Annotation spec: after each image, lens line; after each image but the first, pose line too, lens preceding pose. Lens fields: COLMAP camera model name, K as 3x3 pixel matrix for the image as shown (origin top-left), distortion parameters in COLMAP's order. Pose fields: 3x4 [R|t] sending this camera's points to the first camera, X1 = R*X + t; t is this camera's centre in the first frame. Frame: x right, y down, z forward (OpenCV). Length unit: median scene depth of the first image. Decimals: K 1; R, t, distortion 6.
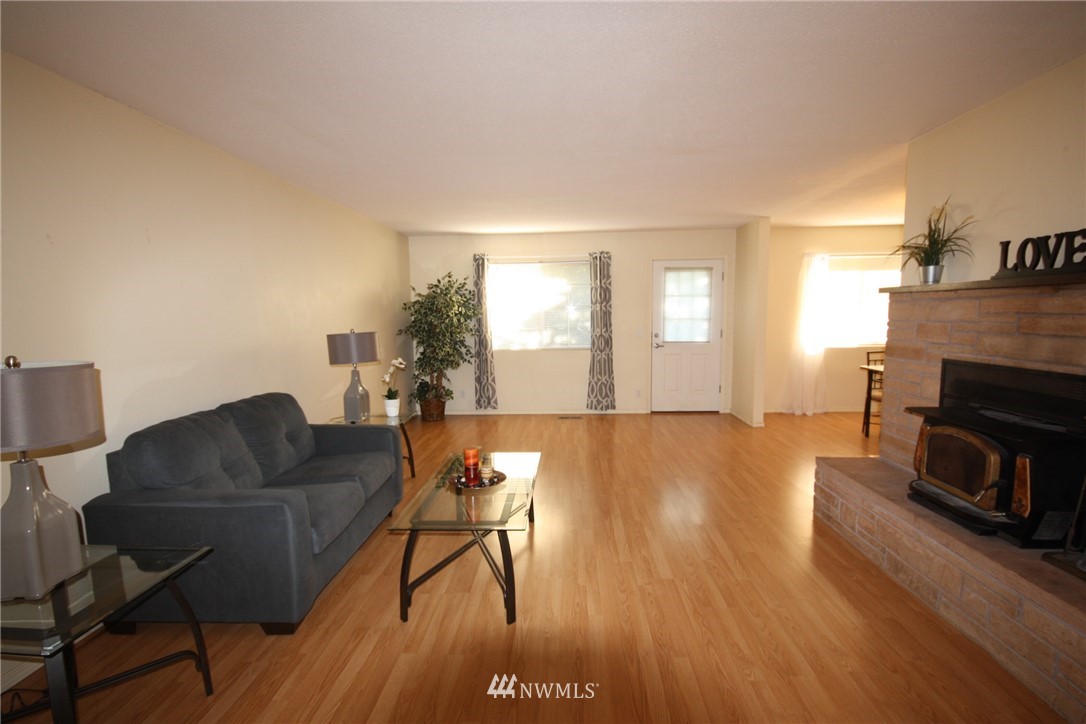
lens RADIAL K [[495.5, 0, 543.0], [0, 495.5, 362.0], [0, 0, 1]] dist [-0.000970, -0.000107]
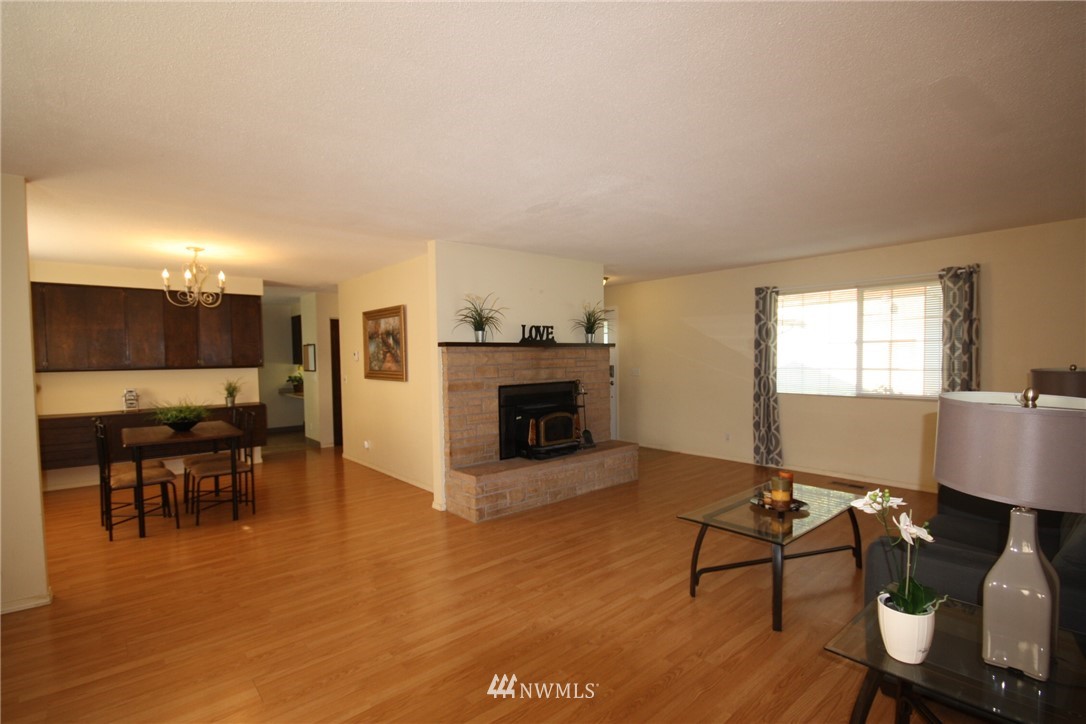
lens RADIAL K [[507.4, 0, 542.7], [0, 507.4, 376.6], [0, 0, 1]] dist [-0.001002, 0.000237]
pose [[-0.689720, -0.008800, 0.724023, -0.659717], [0.093818, 0.990411, 0.101410, -0.232940], [-0.717972, 0.137871, -0.682281, 2.393180]]
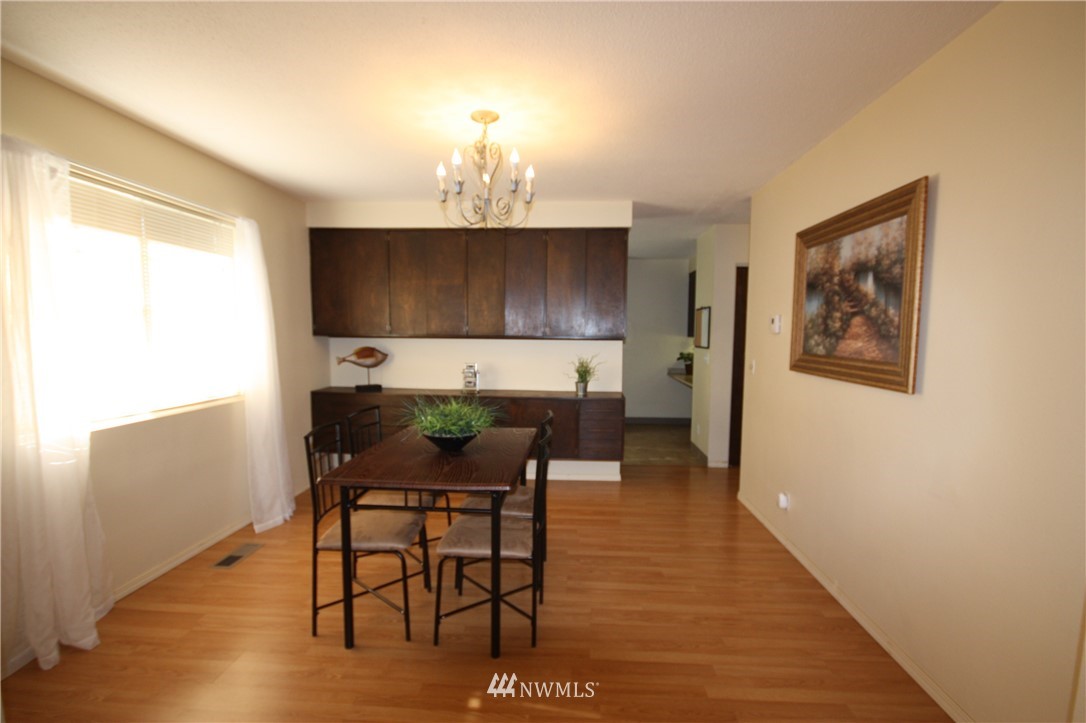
lens RADIAL K [[507.4, 0, 542.7], [0, 507.4, 376.1], [0, 0, 1]] dist [-0.001002, 0.000237]
pose [[0.013170, -0.078406, 0.996834, 0.595441], [0.091647, 0.992819, 0.076880, -0.185387], [-0.995704, 0.090345, 0.020261, 1.860259]]
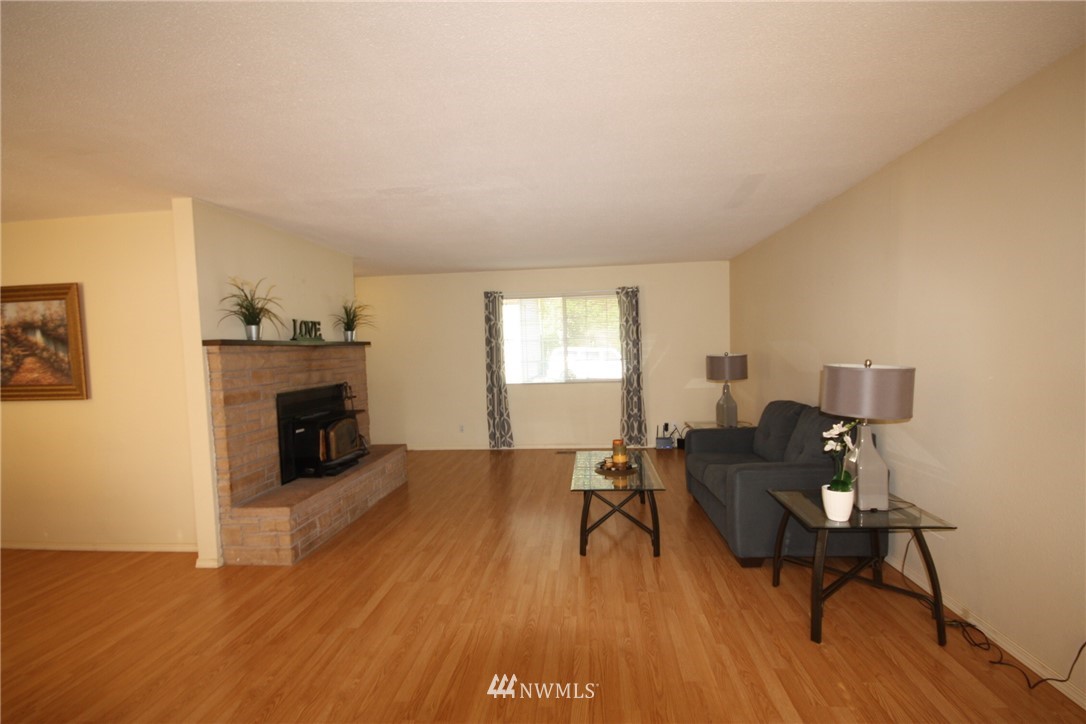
lens RADIAL K [[515.1, 0, 540.5], [0, 515.1, 372.2], [0, 0, 1]] dist [0.000024, -0.000142]
pose [[-0.997786, 0.040414, 0.052811, -0.013030], [0.047849, 0.987812, 0.148112, -0.281231], [-0.046181, 0.150311, -0.987560, 2.729553]]
